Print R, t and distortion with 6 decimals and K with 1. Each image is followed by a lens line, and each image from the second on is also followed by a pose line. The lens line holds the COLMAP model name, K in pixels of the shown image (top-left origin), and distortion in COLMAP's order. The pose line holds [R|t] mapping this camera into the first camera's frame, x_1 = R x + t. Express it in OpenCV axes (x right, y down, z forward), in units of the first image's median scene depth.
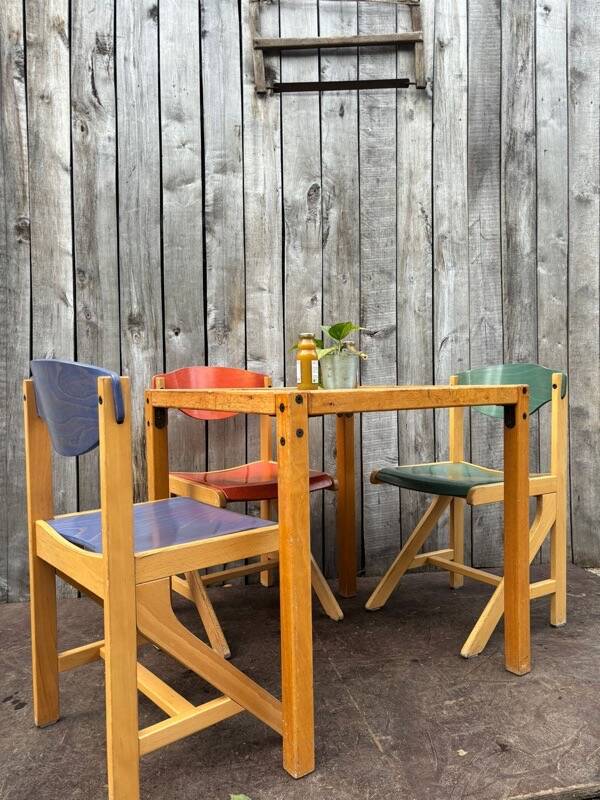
lens RADIAL K [[609.2, 0, 298.3], [0, 609.2, 401.3], [0, 0, 1]] dist [0.060846, -0.083101]
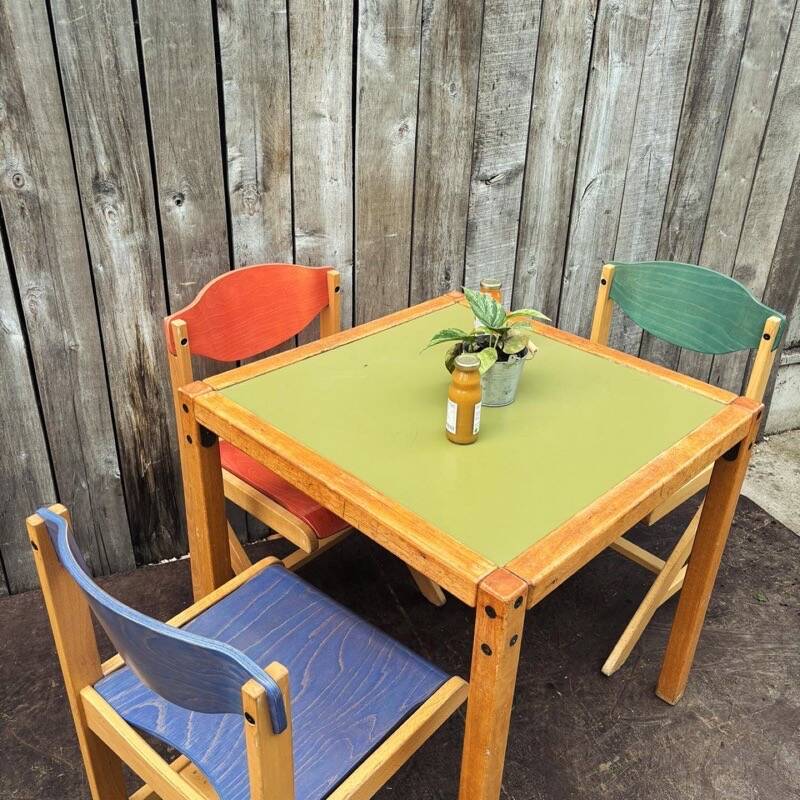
lens RADIAL K [[817.2, 0, 398.5], [0, 817.2, 401.0], [0, 0, 1]] dist [0.018457, 0.000000]
pose [[0.982514, -0.048184, 0.179845, -0.138353], [-0.040008, 0.888735, 0.456673, -0.300991], [-0.181839, -0.455883, 0.871267, 0.180242]]
